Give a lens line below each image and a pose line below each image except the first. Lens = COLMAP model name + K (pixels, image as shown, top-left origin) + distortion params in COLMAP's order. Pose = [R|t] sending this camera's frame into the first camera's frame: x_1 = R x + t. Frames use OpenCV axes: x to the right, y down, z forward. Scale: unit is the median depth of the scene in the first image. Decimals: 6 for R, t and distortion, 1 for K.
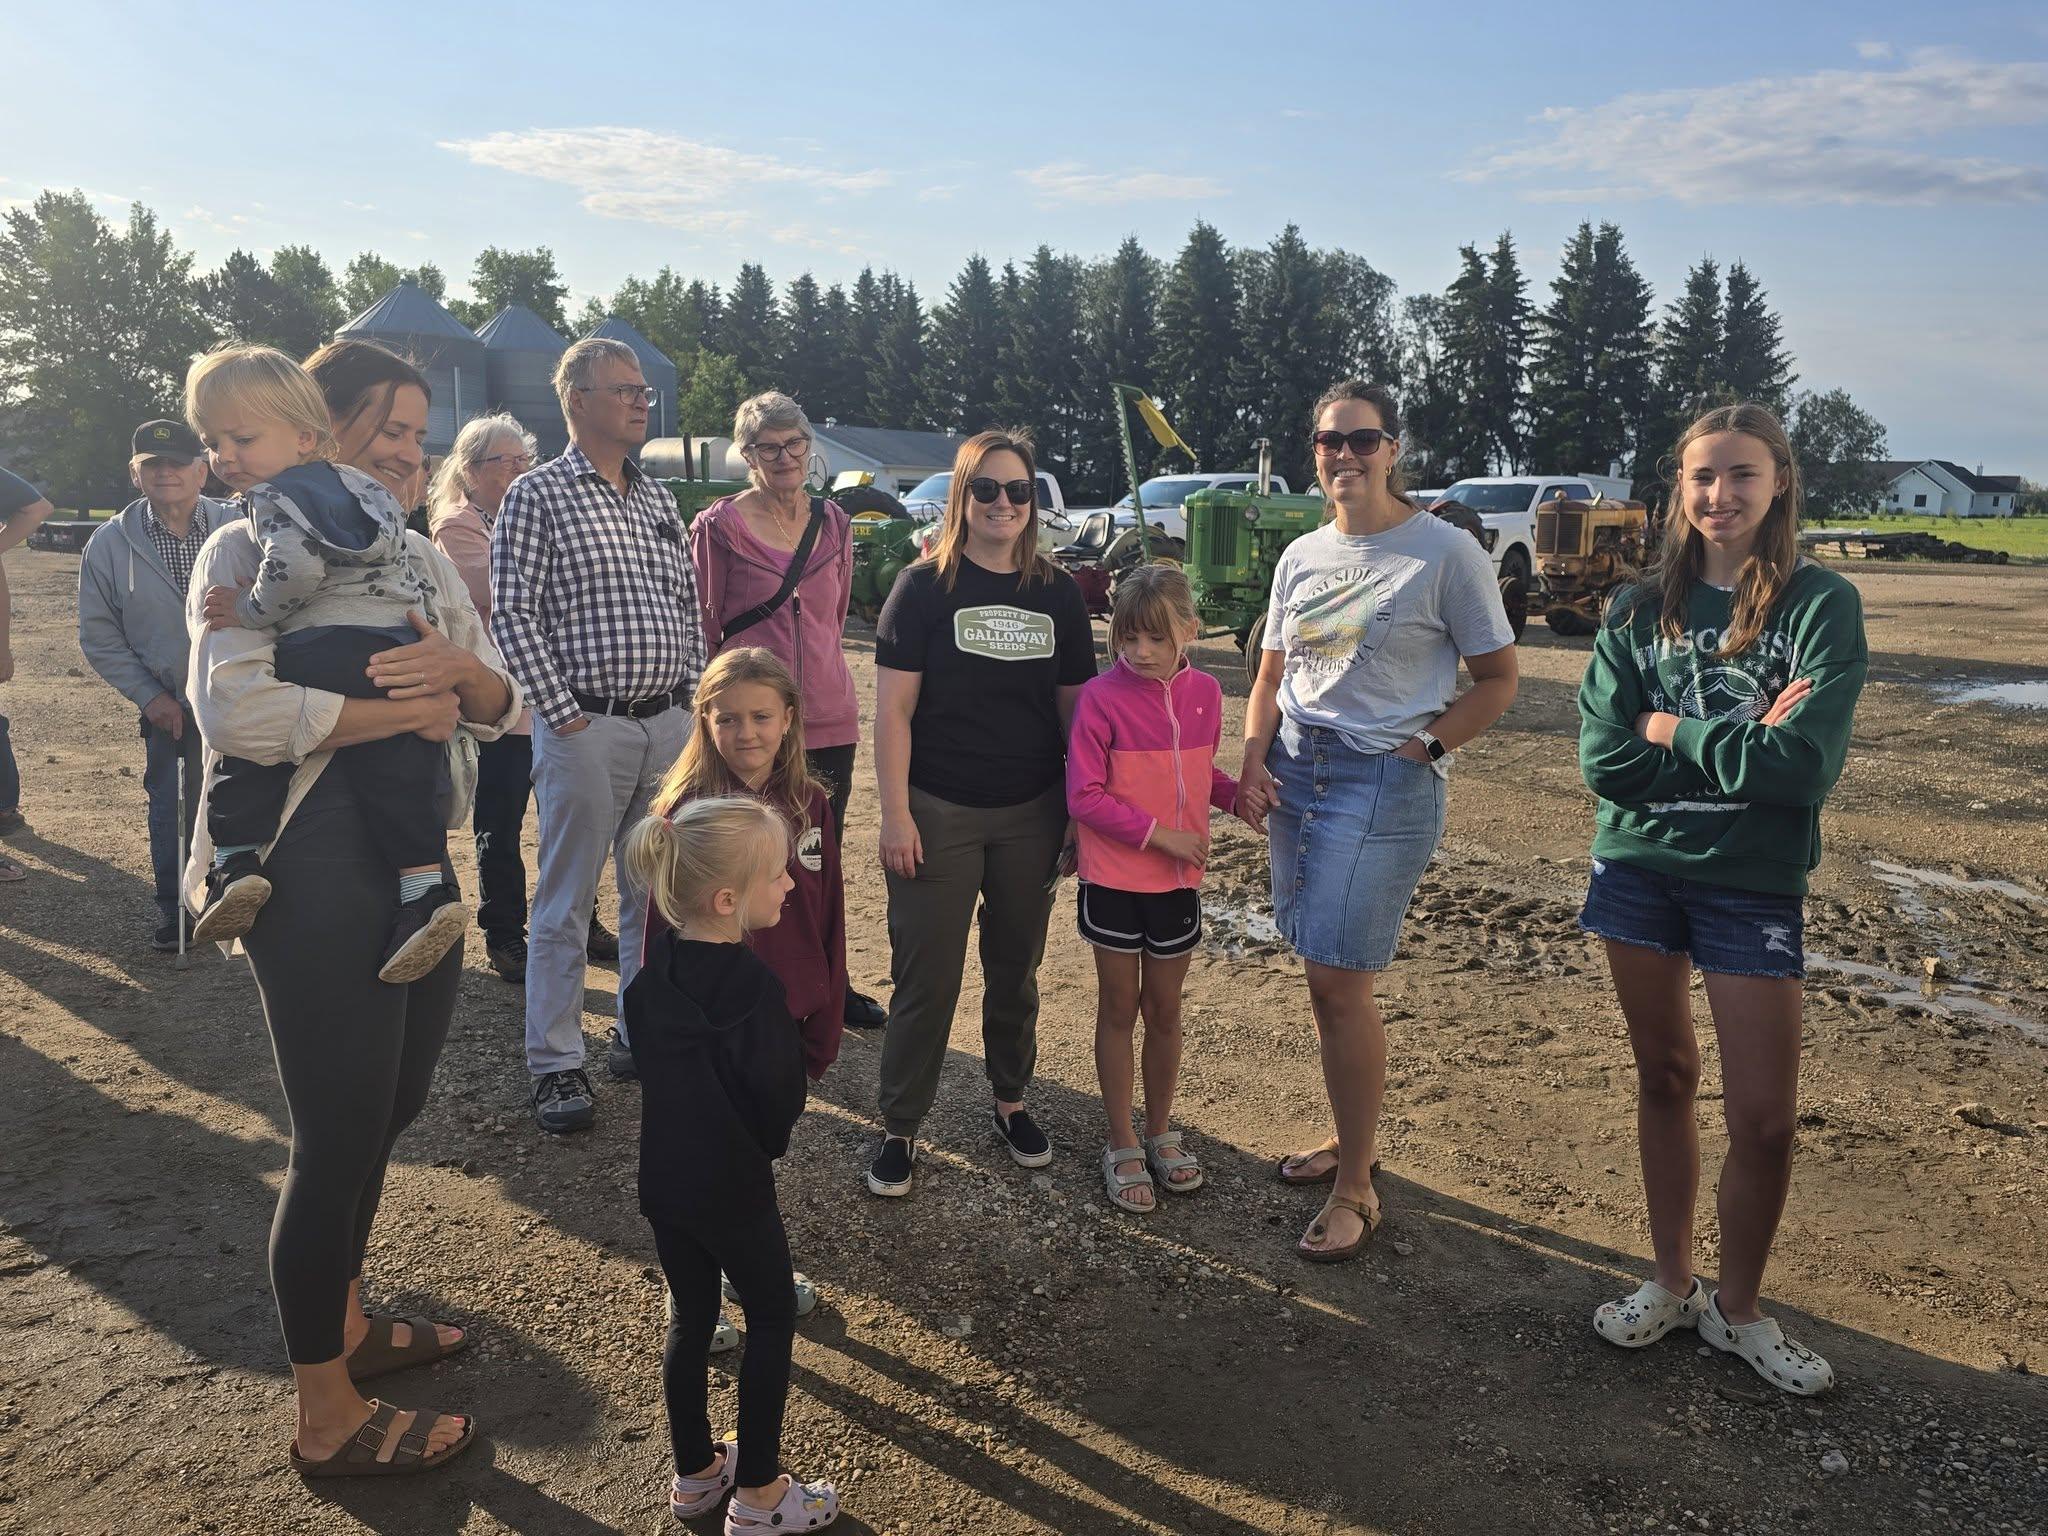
lens RADIAL K [[1564.2, 0, 1036.4], [0, 1564.2, 809.1], [0, 0, 1]] dist [0.032094, -0.035677]
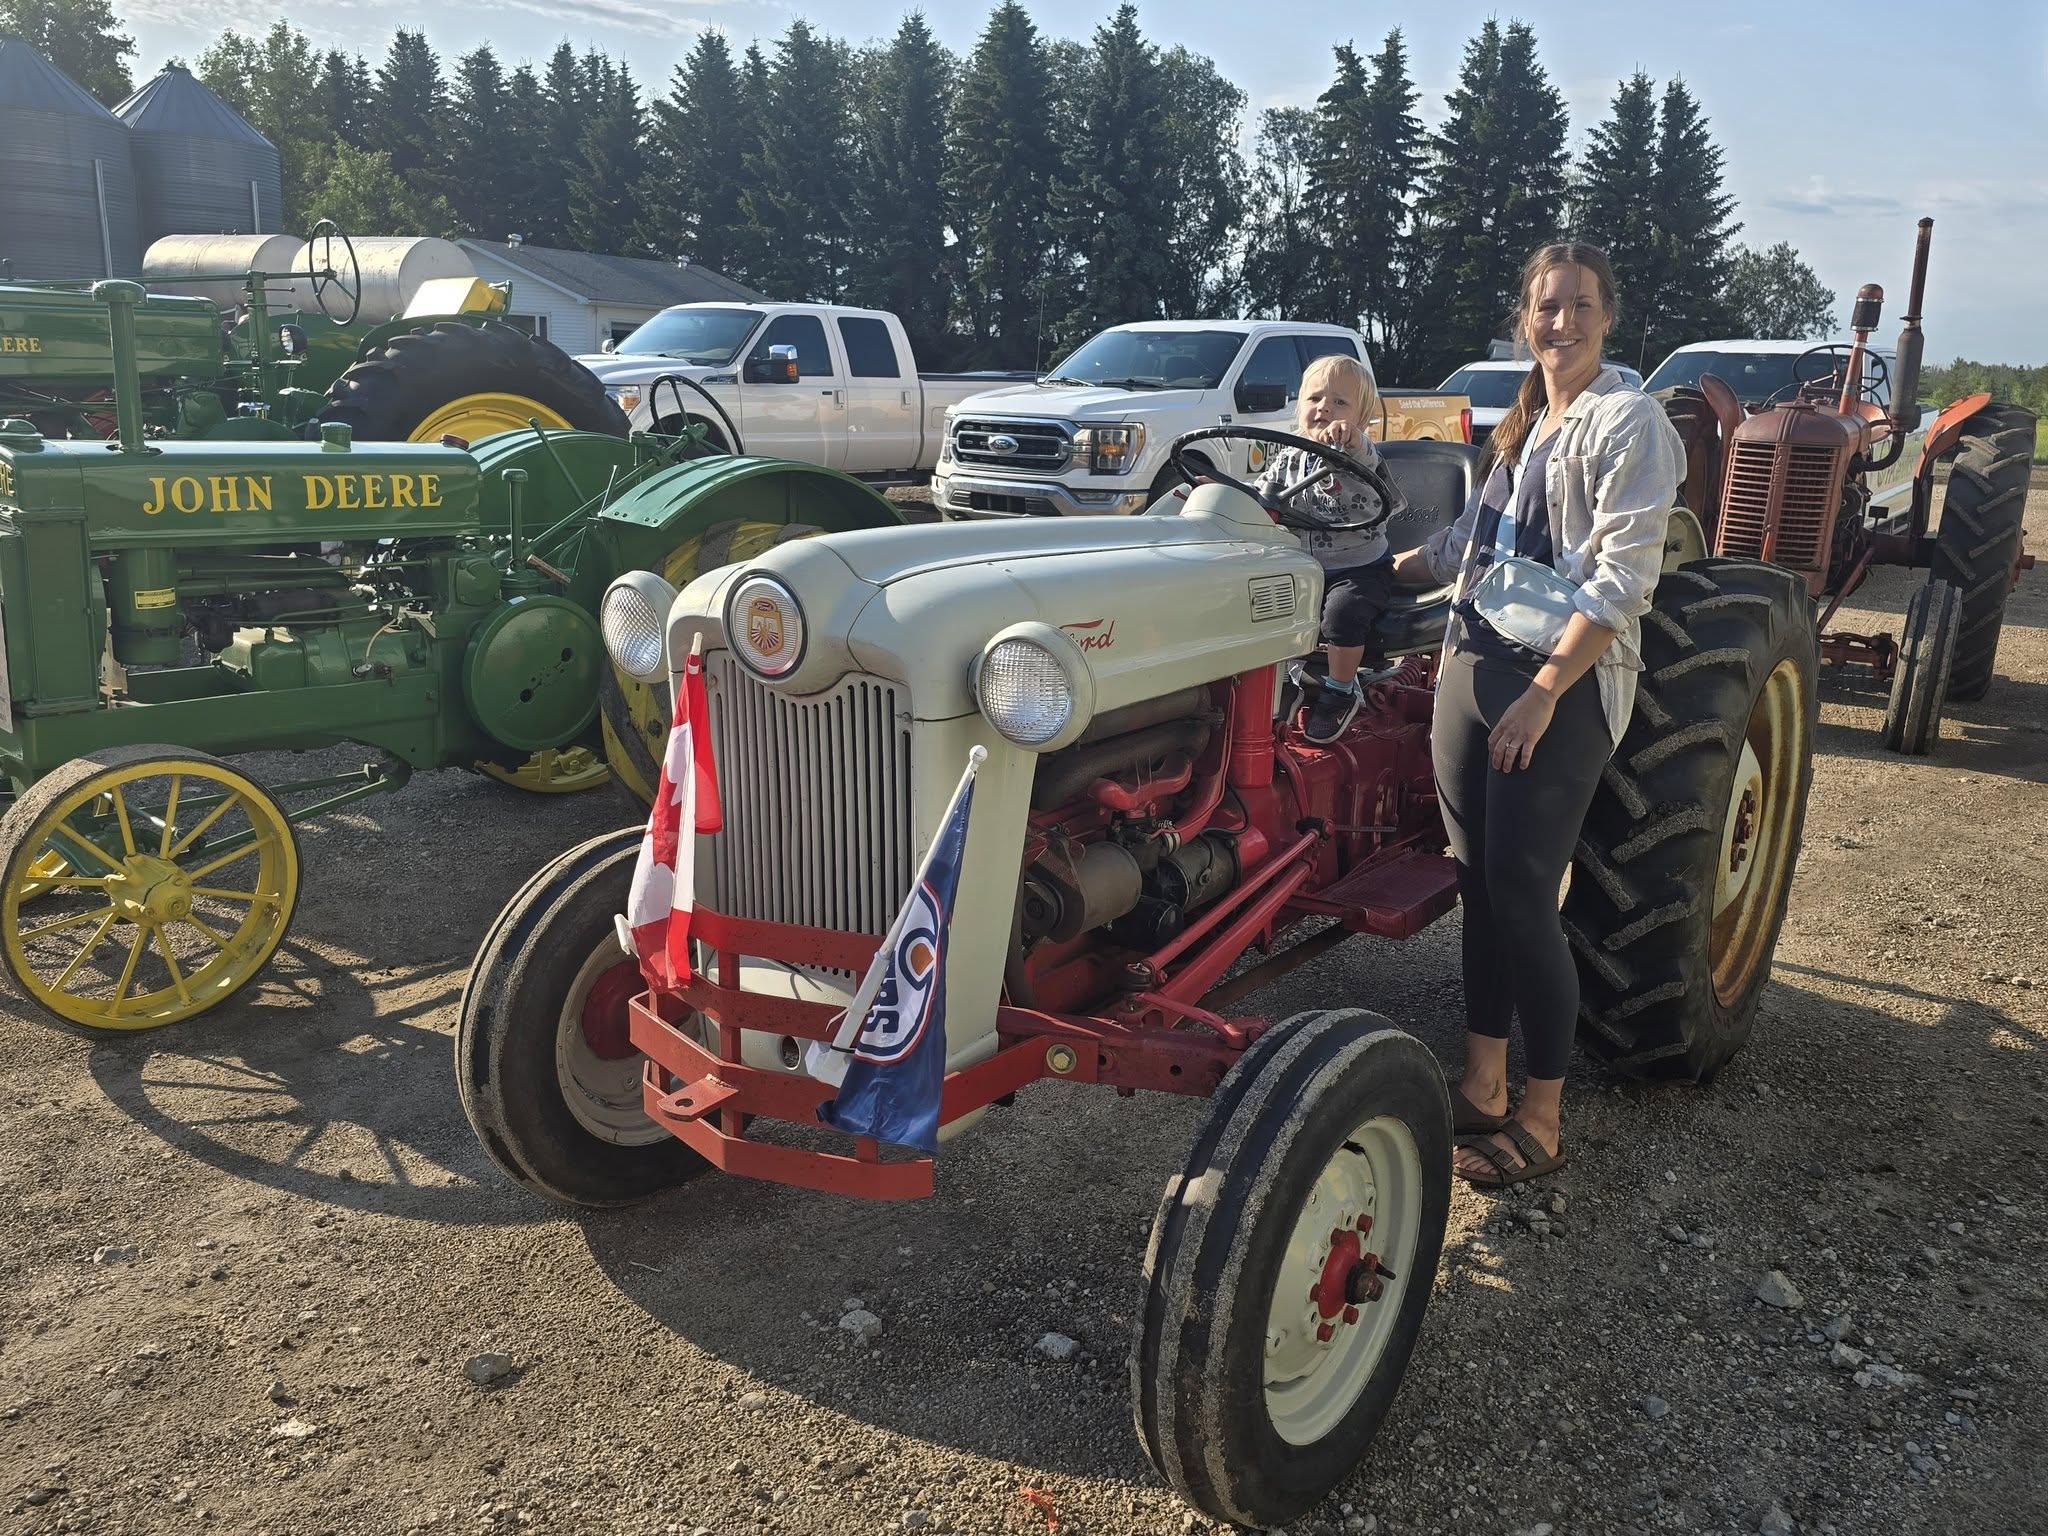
lens RADIAL K [[1564.2, 0, 1020.3], [0, 1564.2, 767.7], [0, 0, 1]] dist [0.032094, -0.035677]
pose [[0.987712, -0.016599, 0.155402, -0.016009], [0.007080, 0.998075, 0.061612, -0.043625], [-0.156125, -0.059754, 0.985928, 0.216821]]
